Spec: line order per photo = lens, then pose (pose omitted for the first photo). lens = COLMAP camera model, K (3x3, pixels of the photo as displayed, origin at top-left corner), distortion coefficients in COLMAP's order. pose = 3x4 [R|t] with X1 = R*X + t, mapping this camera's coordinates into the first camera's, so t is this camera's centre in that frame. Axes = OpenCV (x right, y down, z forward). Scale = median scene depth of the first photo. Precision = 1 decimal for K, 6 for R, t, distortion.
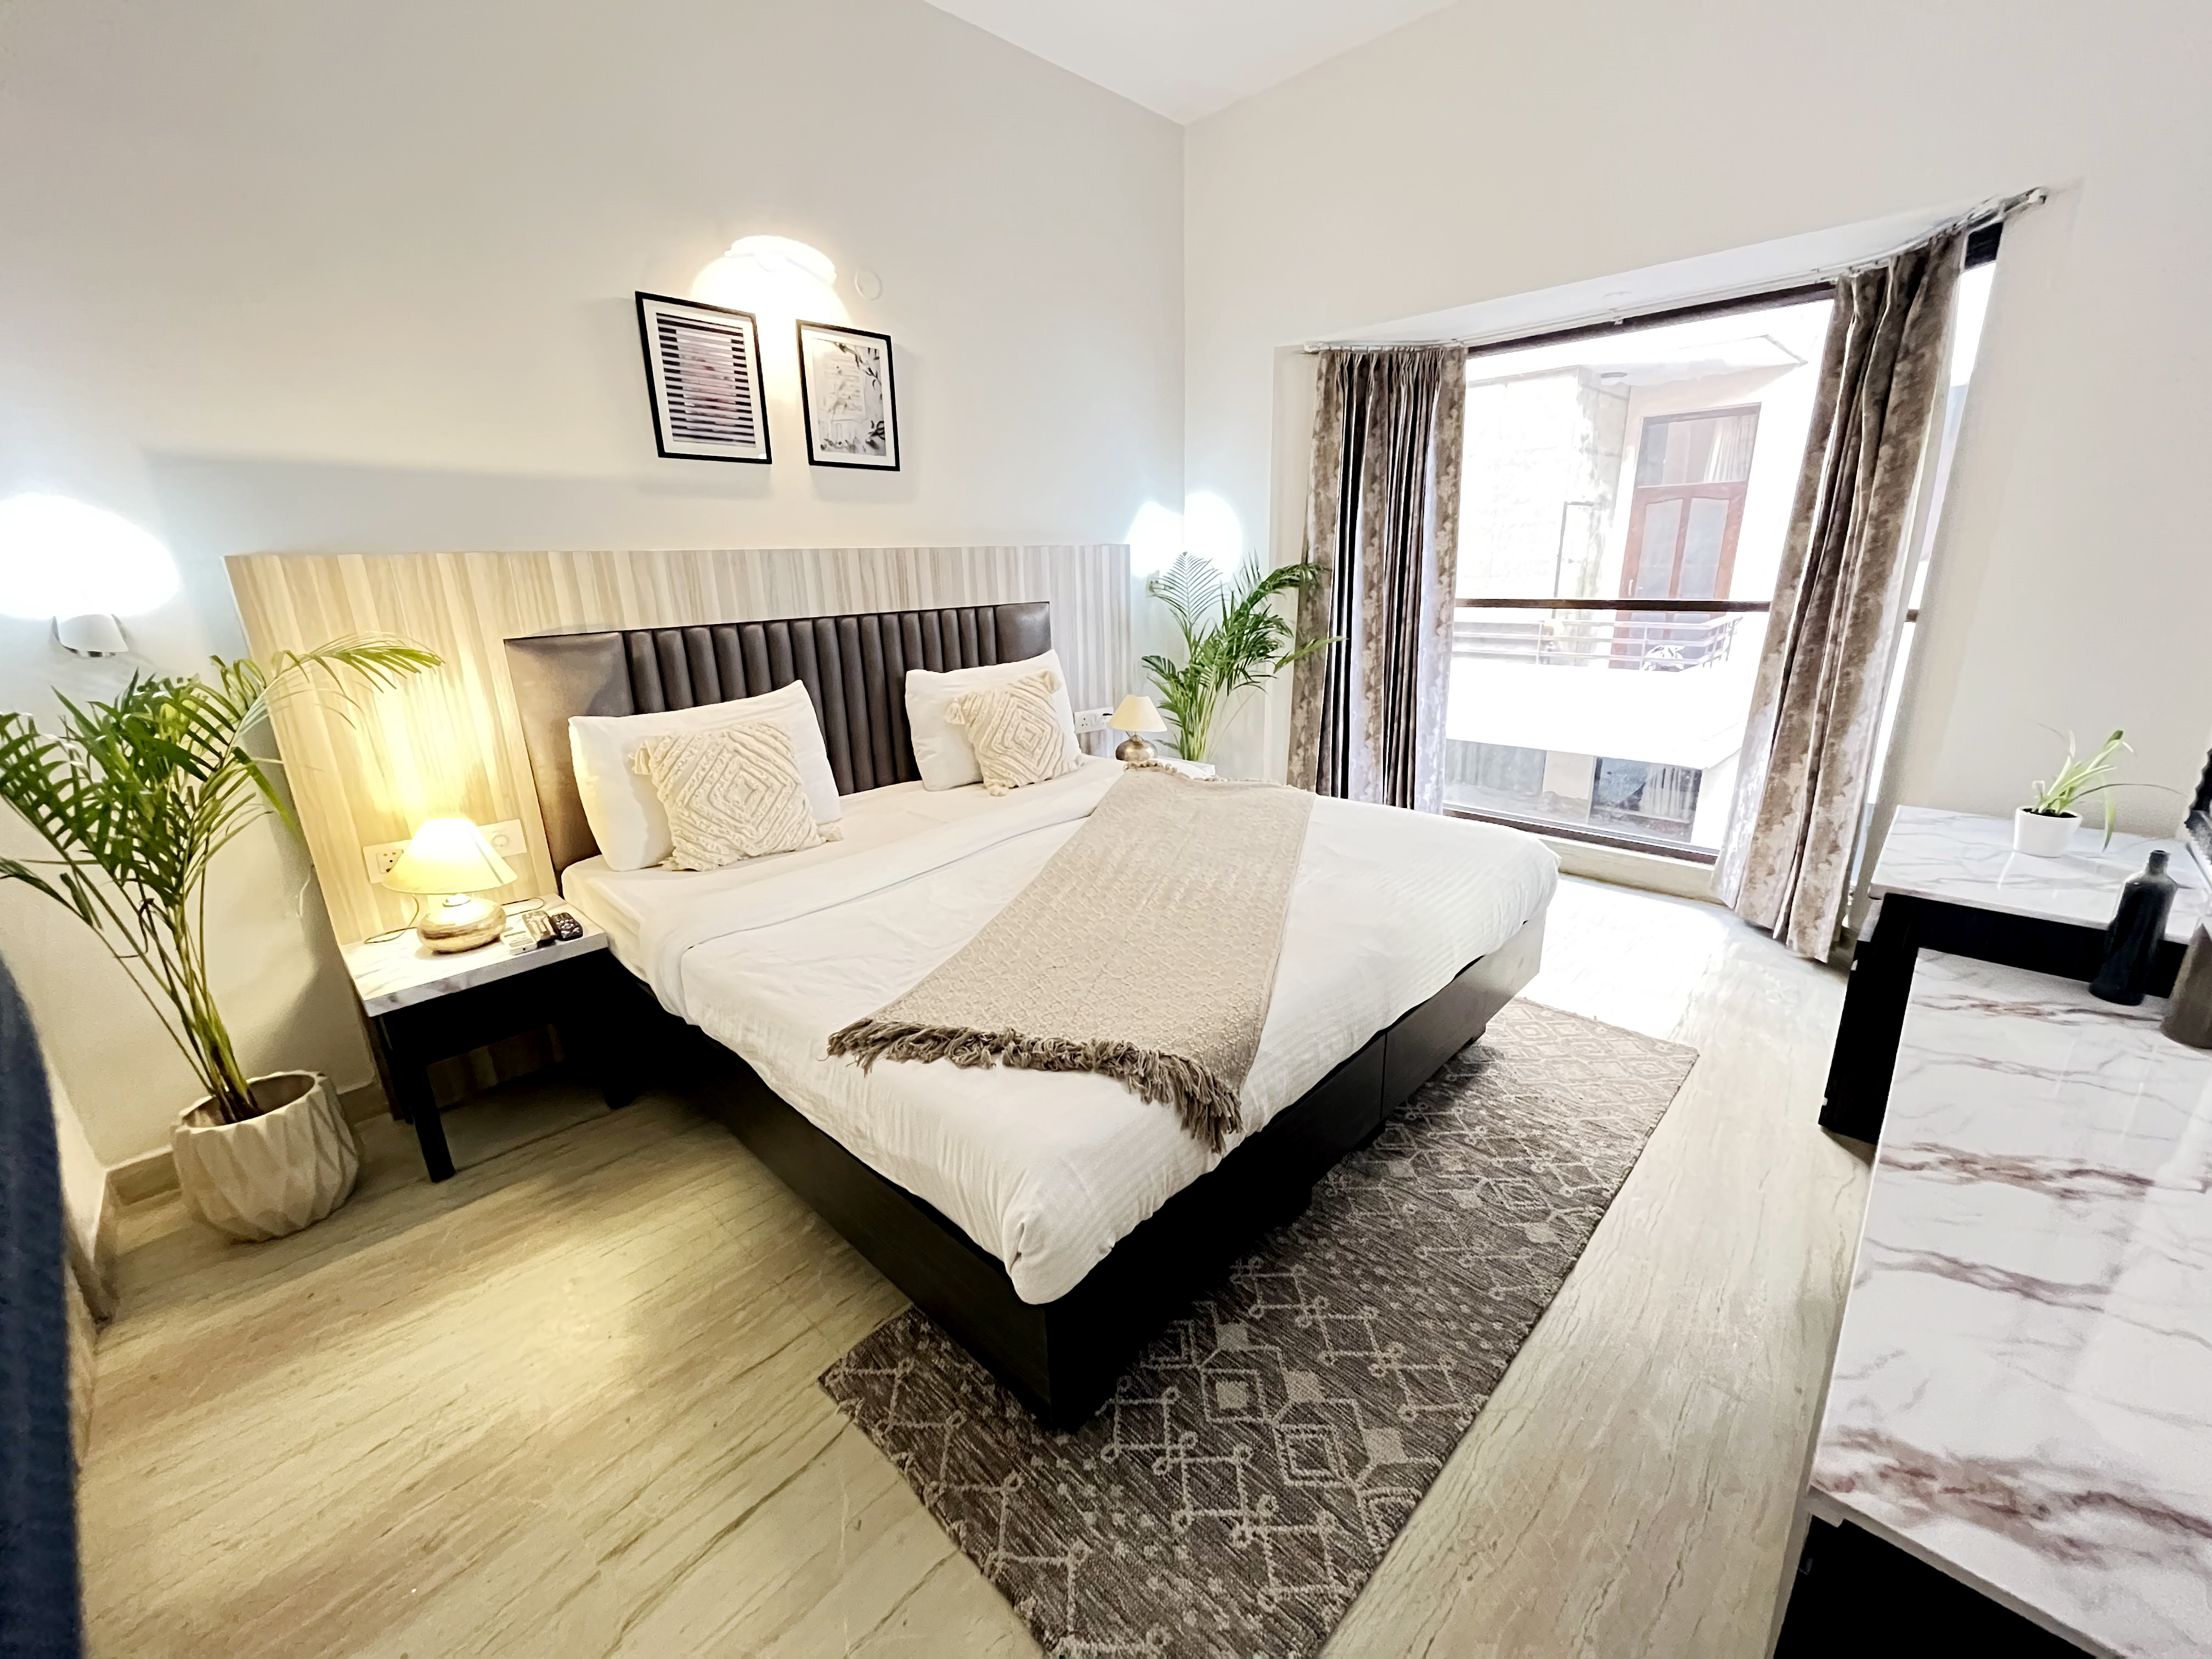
lens RADIAL K [[883.9, 0, 1112.8], [0, 883.9, 833.1], [0, 0, 1]] dist [-0.004593, 0.000166]
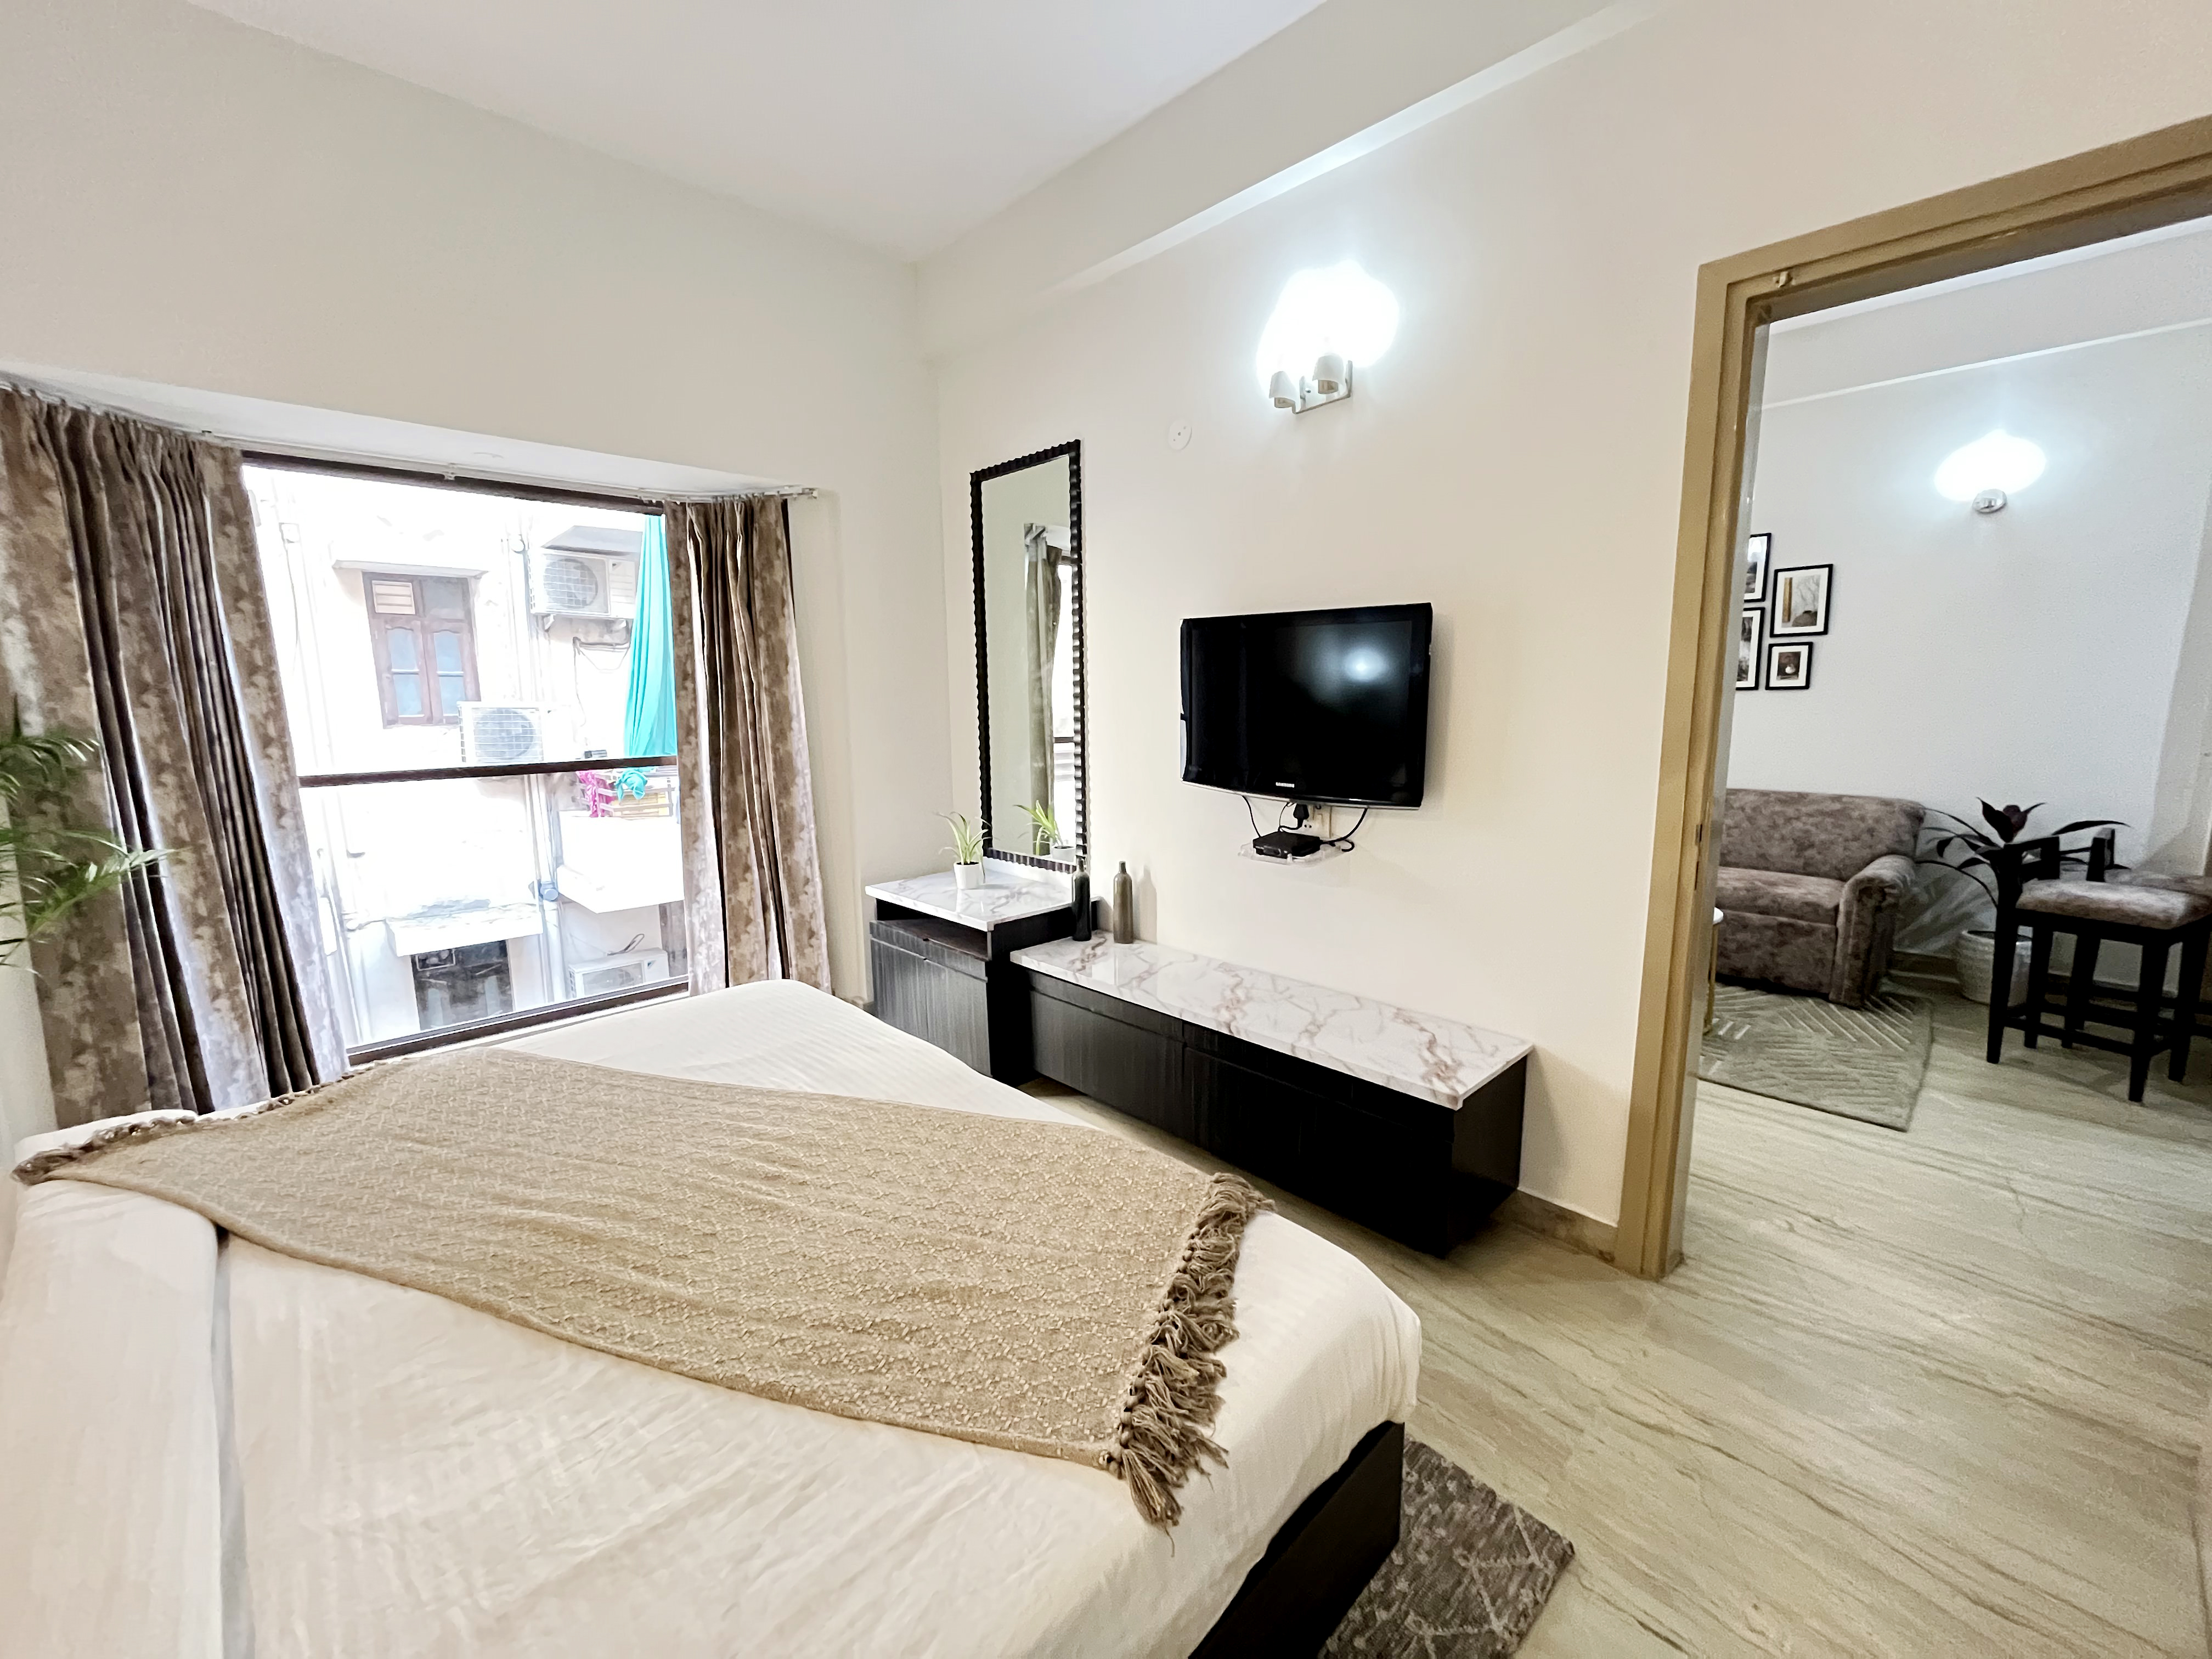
lens RADIAL K [[883.9, 0, 1105.6], [0, 883.9, 830.7], [0, 0, 1]] dist [-0.004593, 0.000166]
pose [[0.042433, -0.127663, 0.990909, -0.474192], [0.305149, 0.946067, 0.108819, -0.149130], [-0.951359, 0.297757, 0.079101, 0.481593]]
